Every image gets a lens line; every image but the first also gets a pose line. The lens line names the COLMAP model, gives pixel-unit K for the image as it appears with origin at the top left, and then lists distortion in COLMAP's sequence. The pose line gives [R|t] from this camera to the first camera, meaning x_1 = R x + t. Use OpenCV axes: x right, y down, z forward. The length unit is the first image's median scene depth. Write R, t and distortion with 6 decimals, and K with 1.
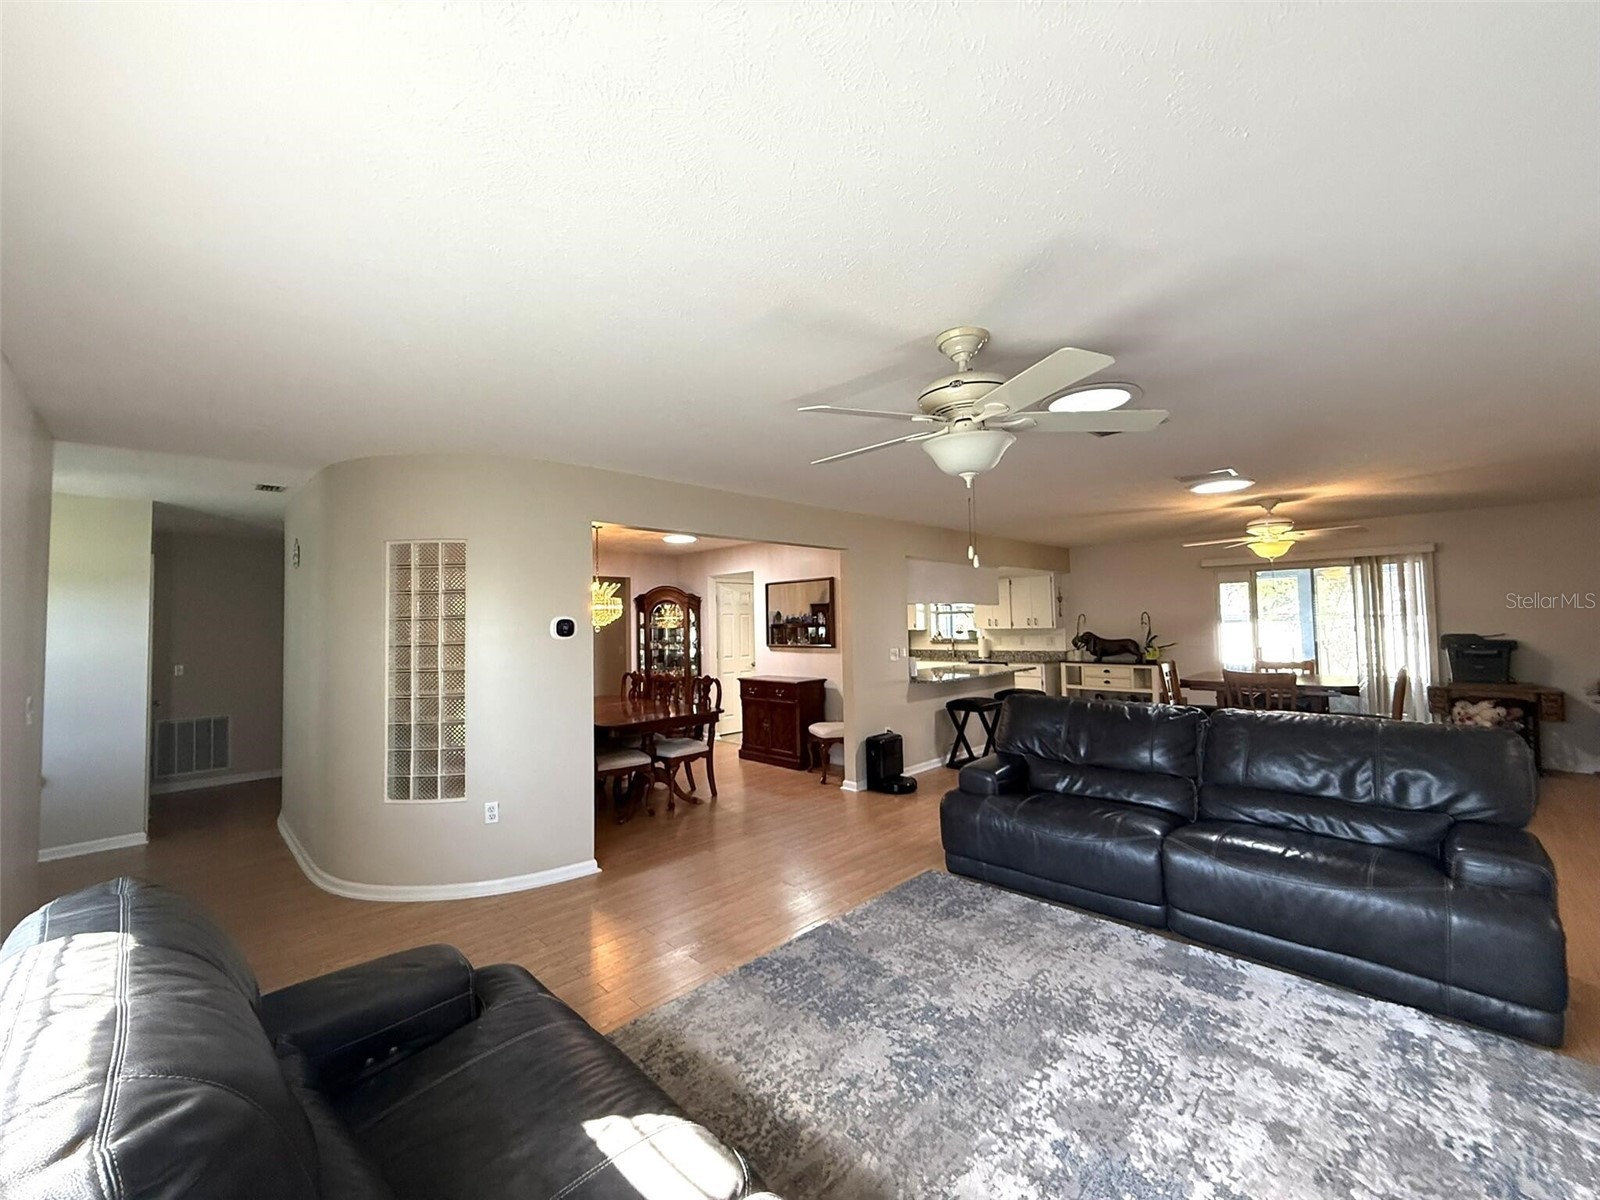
lens RADIAL K [[643.2, 0, 794.5], [0, 643.2, 599.0], [0, 0, 1]] dist [-0.000016, 0.000115]
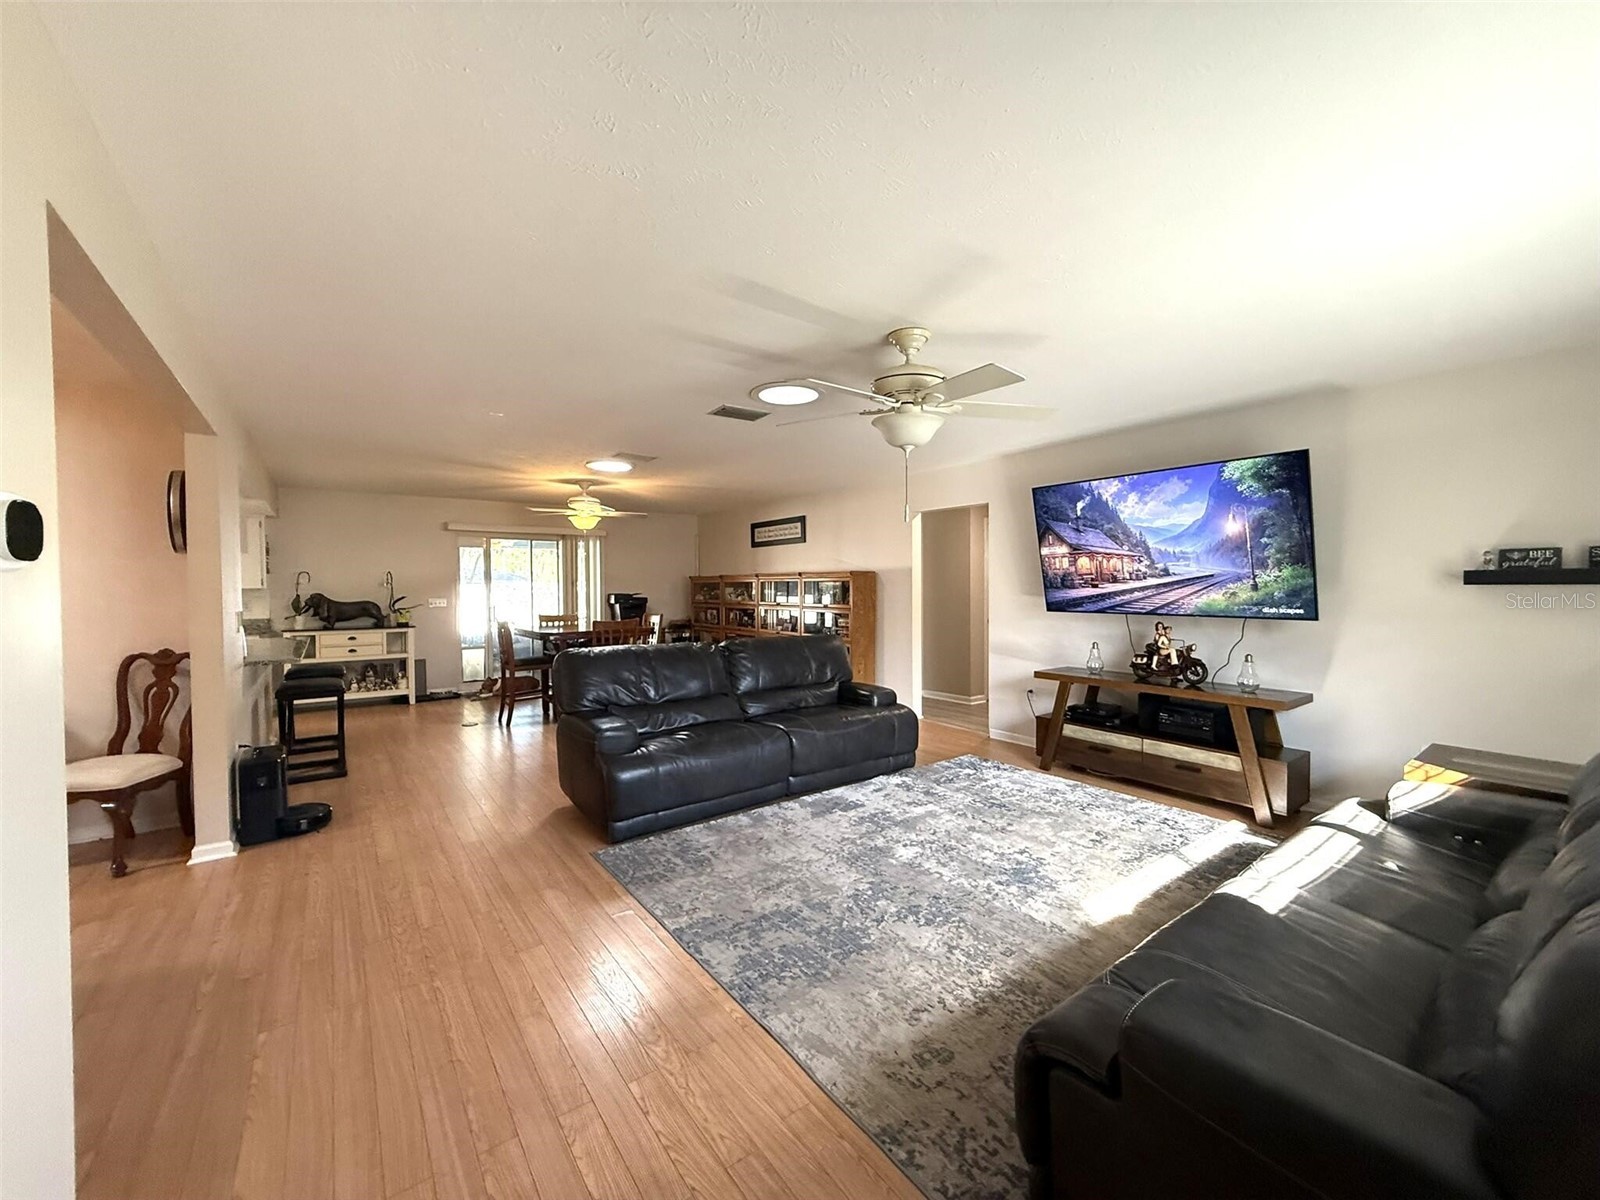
lens RADIAL K [[643.2, 0, 795.6], [0, 643.2, 596.6], [0, 0, 1]] dist [-0.000016, 0.000115]
pose [[0.136983, -0.000121, 0.990573, -0.874769], [-0.038396, 0.999248, 0.005432, 0.087540], [-0.989829, -0.038779, 0.136876, 0.896878]]
